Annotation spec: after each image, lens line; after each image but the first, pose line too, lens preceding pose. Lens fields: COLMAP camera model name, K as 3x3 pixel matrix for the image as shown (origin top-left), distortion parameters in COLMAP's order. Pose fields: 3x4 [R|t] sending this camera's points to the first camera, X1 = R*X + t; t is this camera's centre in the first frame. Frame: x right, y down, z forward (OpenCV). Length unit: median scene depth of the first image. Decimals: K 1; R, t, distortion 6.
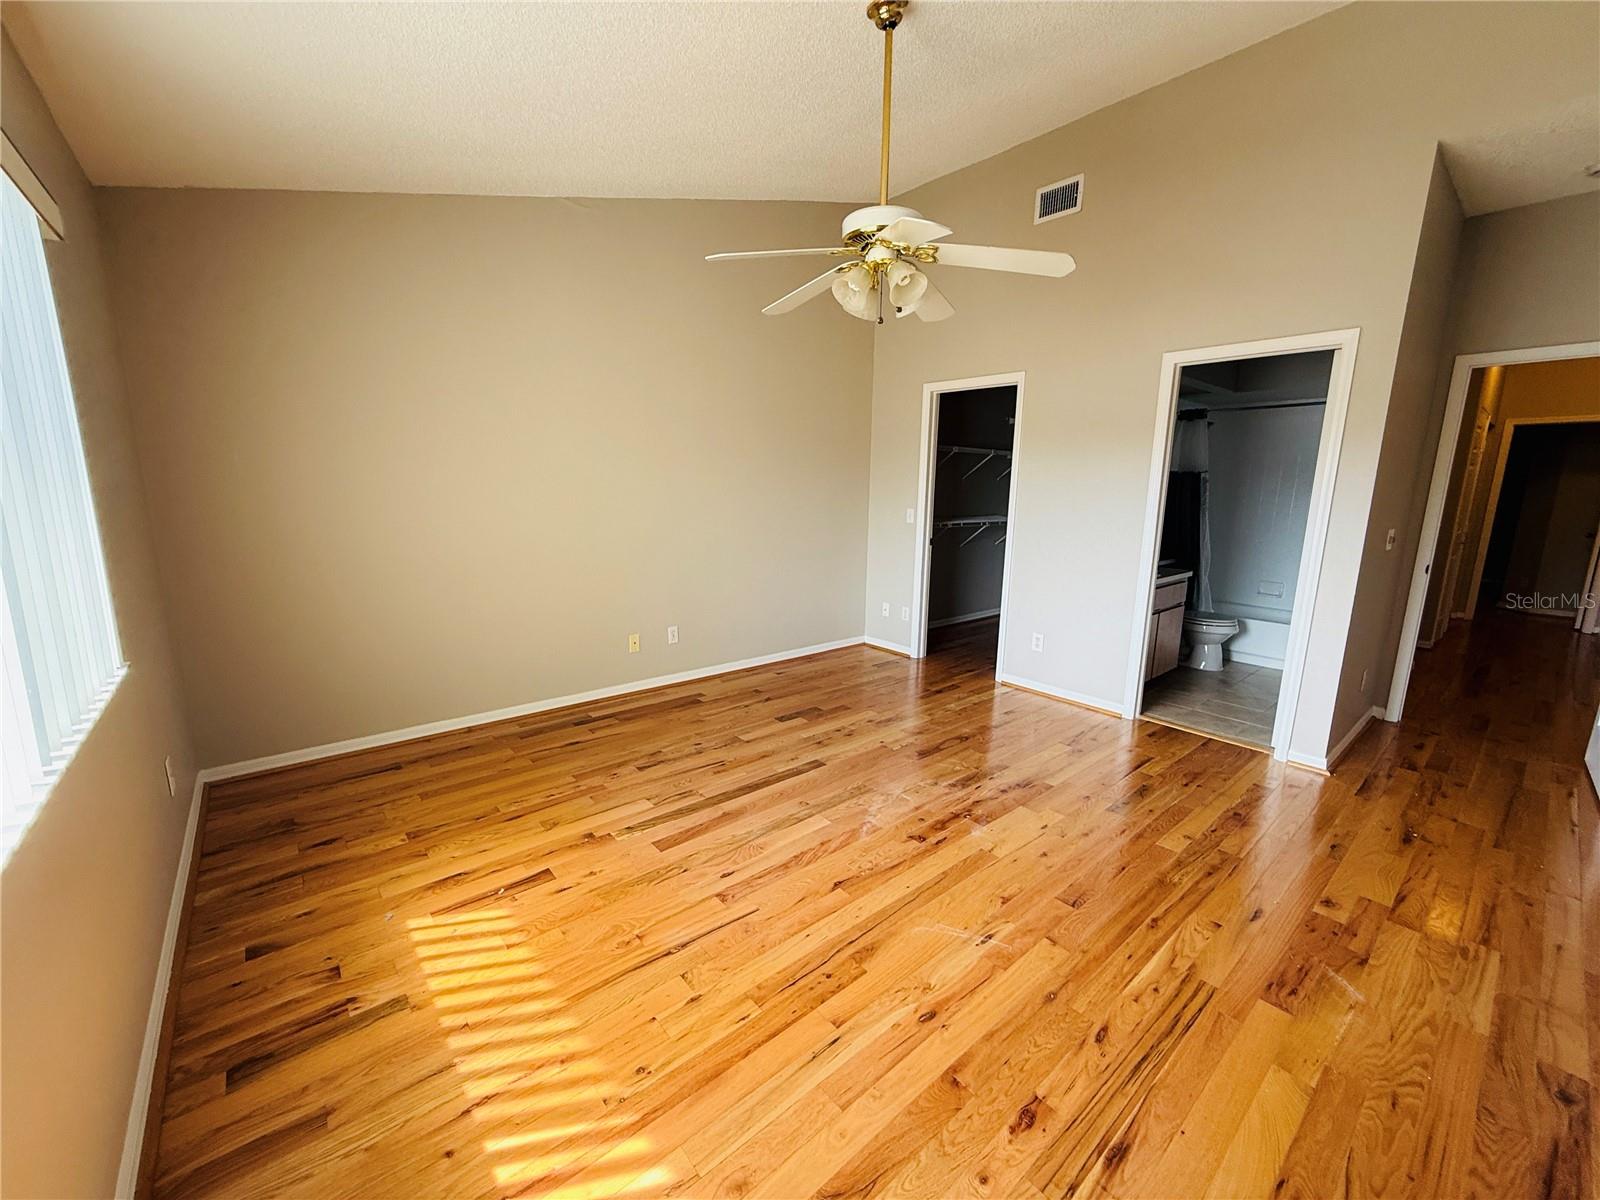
lens RADIAL K [[637.0, 0, 800.0], [0, 637.0, 601.4], [0, 0, 1]] dist [-0.000593, 0.000328]
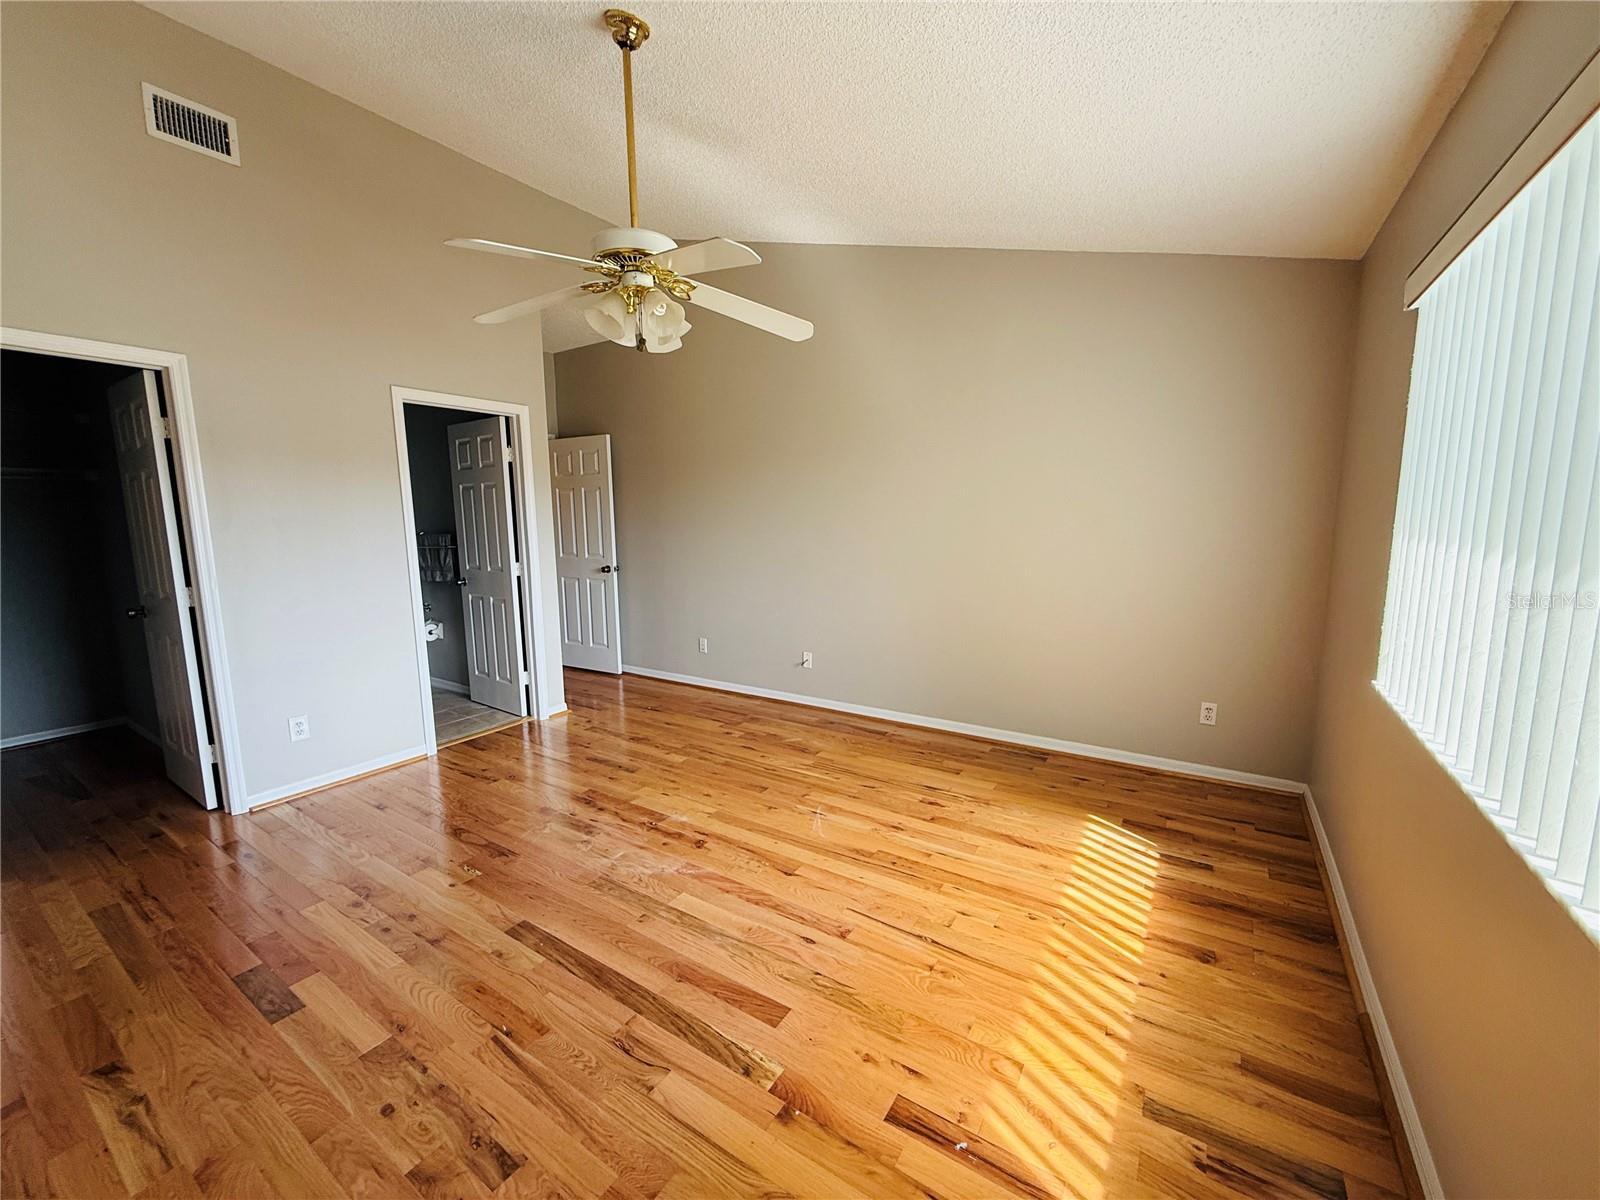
lens RADIAL K [[637.0, 0, 793.7], [0, 637.0, 598.4], [0, 0, 1]] dist [-0.000593, 0.000328]
pose [[-0.282485, -0.137608, 0.949351, -0.799624], [0.184888, 0.963292, 0.194643, -0.200719], [-0.941286, 0.230507, -0.246673, 0.991713]]
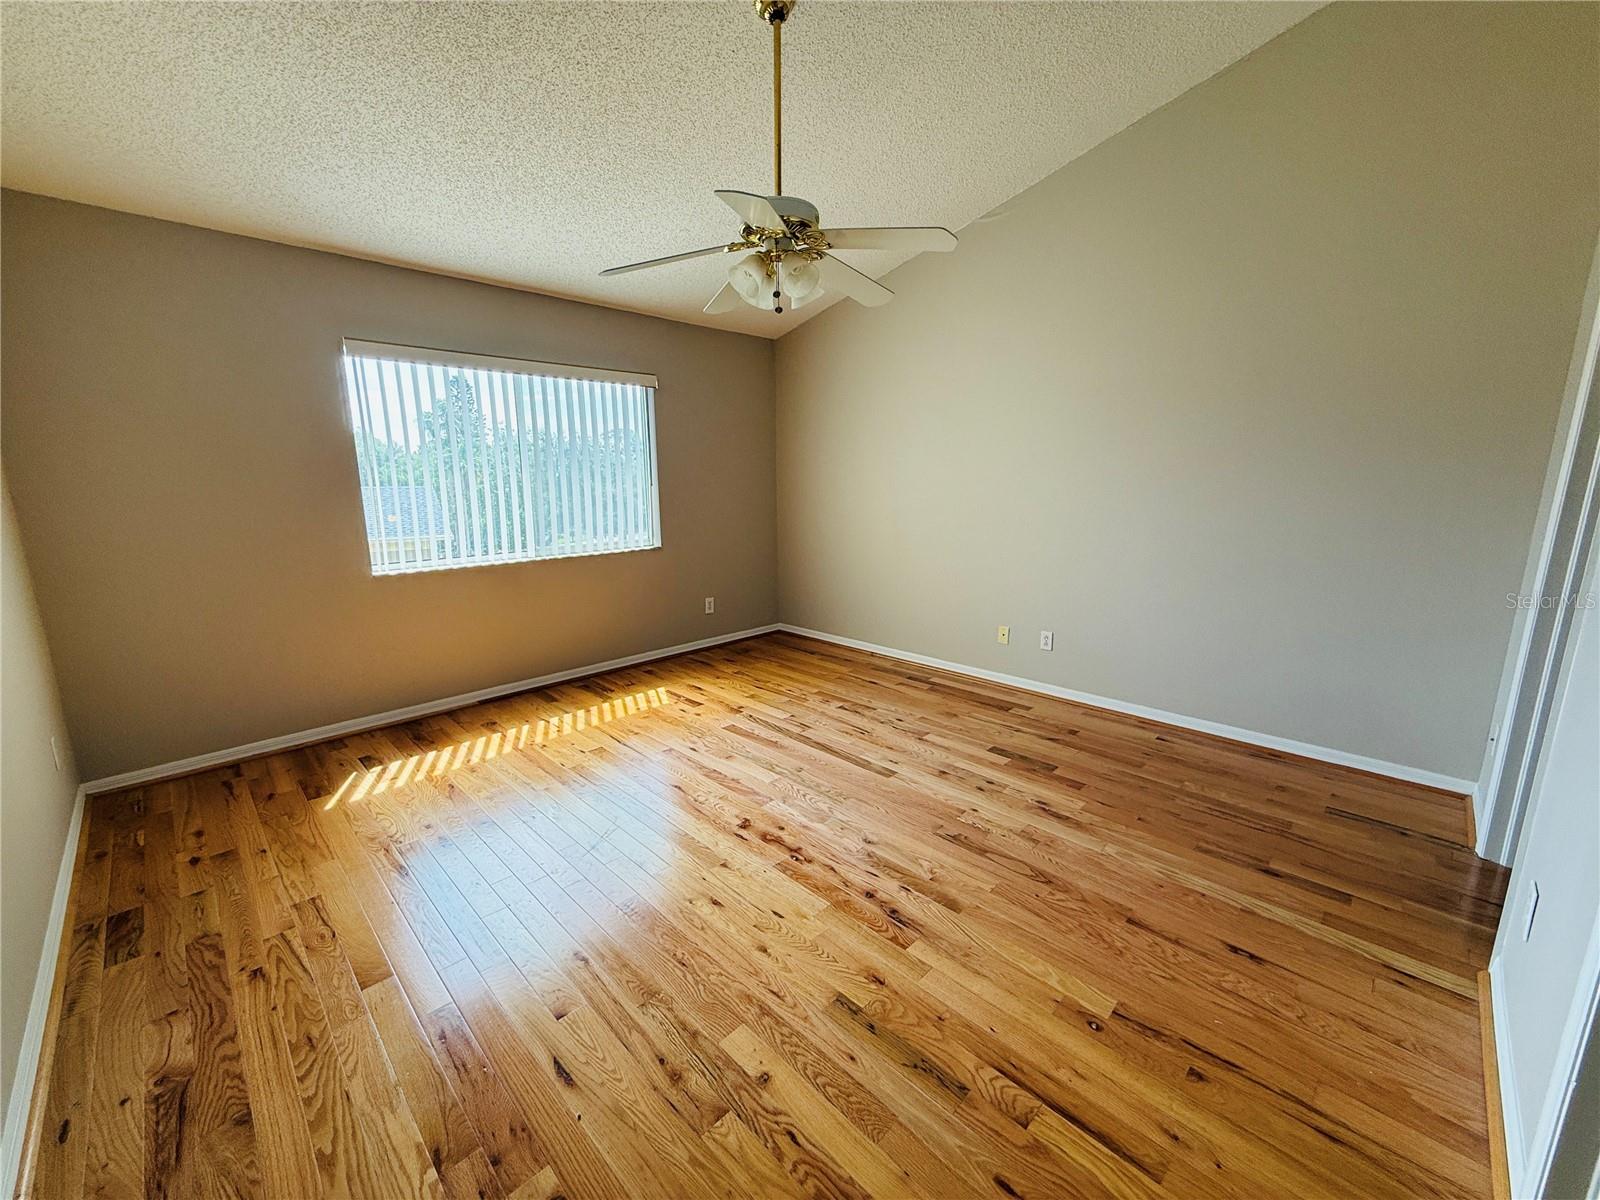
lens RADIAL K [[637.0, 0, 790.2], [0, 637.0, 598.1], [0, 0, 1]] dist [-0.000593, 0.000328]
pose [[0.081077, 0.176896, -0.980885, 1.081890], [-0.177635, 0.970933, 0.160418, -0.144411], [0.980751, 0.161233, 0.110143, 0.875886]]
